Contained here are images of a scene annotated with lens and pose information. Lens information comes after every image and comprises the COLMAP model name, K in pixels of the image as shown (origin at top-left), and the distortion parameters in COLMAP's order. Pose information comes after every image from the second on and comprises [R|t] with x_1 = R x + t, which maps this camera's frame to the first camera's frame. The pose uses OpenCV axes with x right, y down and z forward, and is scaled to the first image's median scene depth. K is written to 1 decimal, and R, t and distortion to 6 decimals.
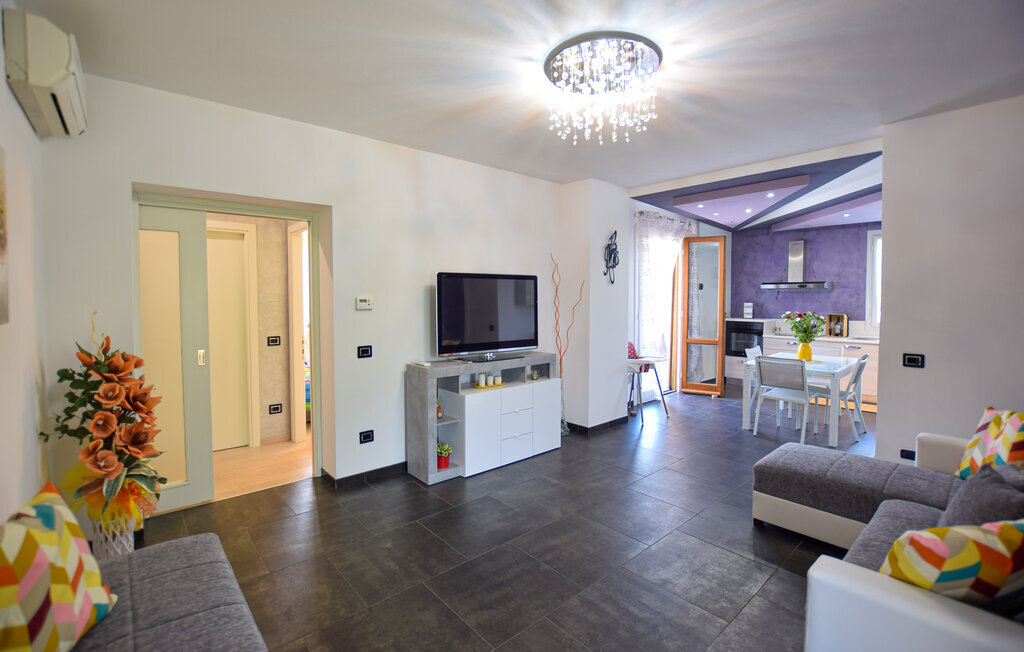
lens RADIAL K [[451.7, 0, 527.2], [0, 451.7, 313.2], [0, 0, 1]] dist [-0.030490, -0.000357]
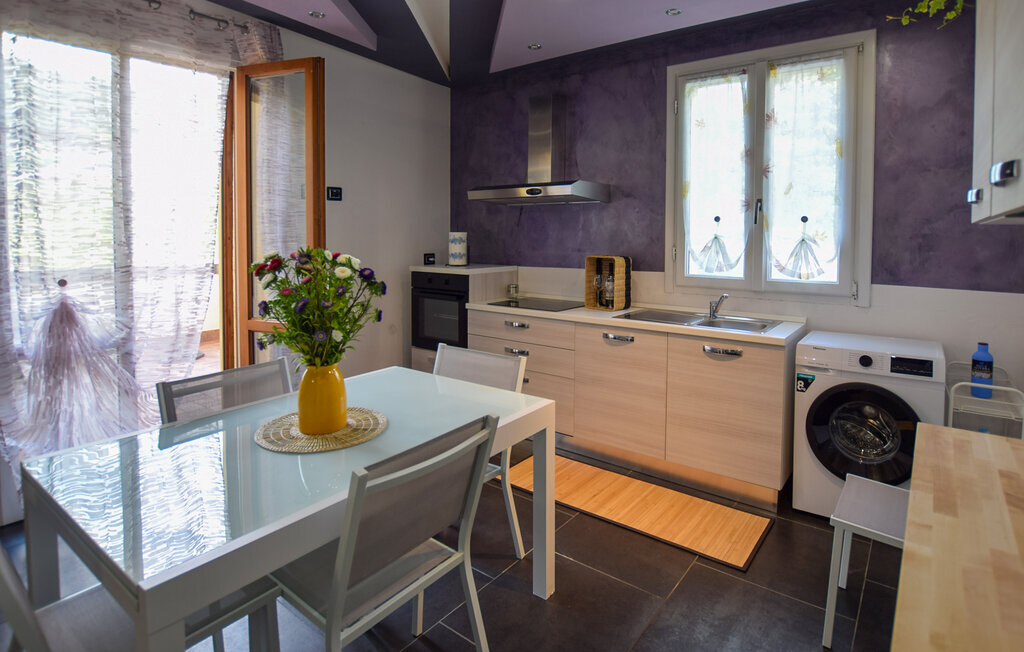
lens RADIAL K [[527.8, 0, 561.2], [0, 527.8, 252.8], [0, 0, 1]] dist [-0.026442, -0.000024]
pose [[0.977826, 0.000423, 0.209417, 0.540430], [0.000480, 0.999991, -0.004259, 0.000601], [-0.209417, 0.004265, 0.977817, 0.498698]]
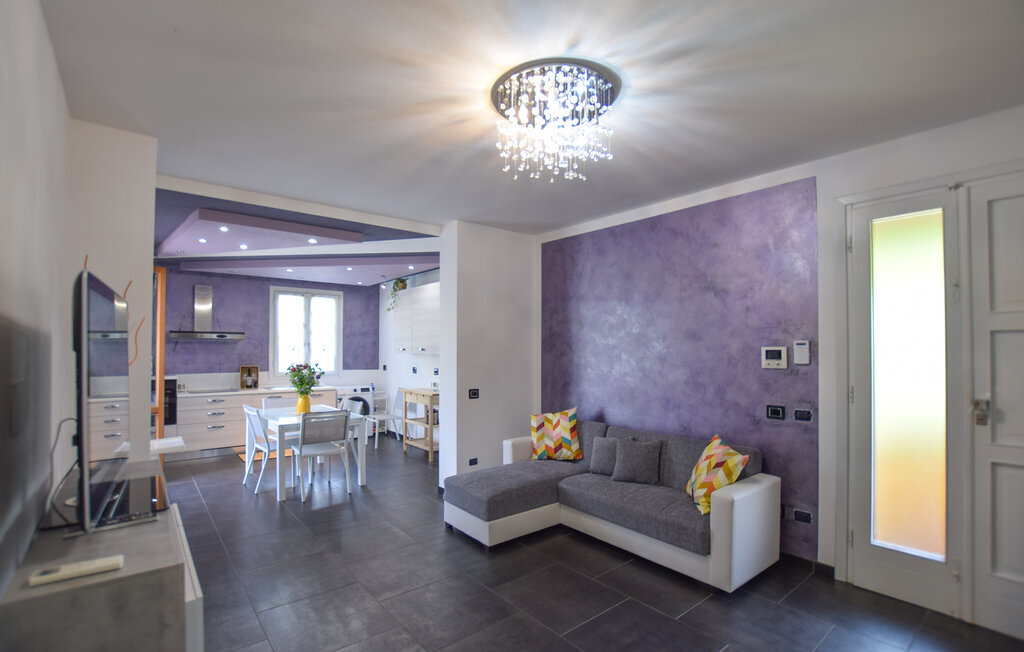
lens RADIAL K [[451.7, 0, 501.9], [0, 451.7, 340.3], [0, 0, 1]] dist [-0.030490, -0.000357]
pose [[0.058974, 0.018923, 0.998080, -0.261479], [0.034504, 0.999184, -0.020983, -0.014147], [-0.997663, 0.035675, 0.058273, 0.377251]]
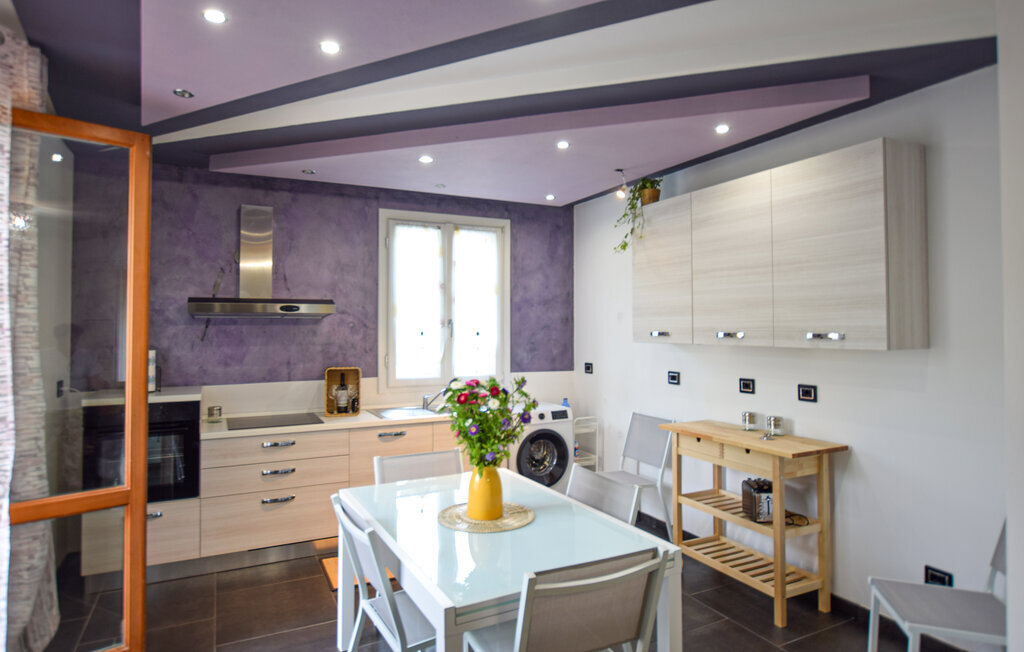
lens RADIAL K [[579.4, 0, 519.6], [0, 579.4, 308.6], [0, 0, 1]] dist [-0.035442, 0.000460]
pose [[0.268346, 0.027613, 0.962927, 0.136679], [0.037853, 0.998515, -0.039182, -0.030292], [-0.962579, 0.046964, 0.266902, 0.636891]]
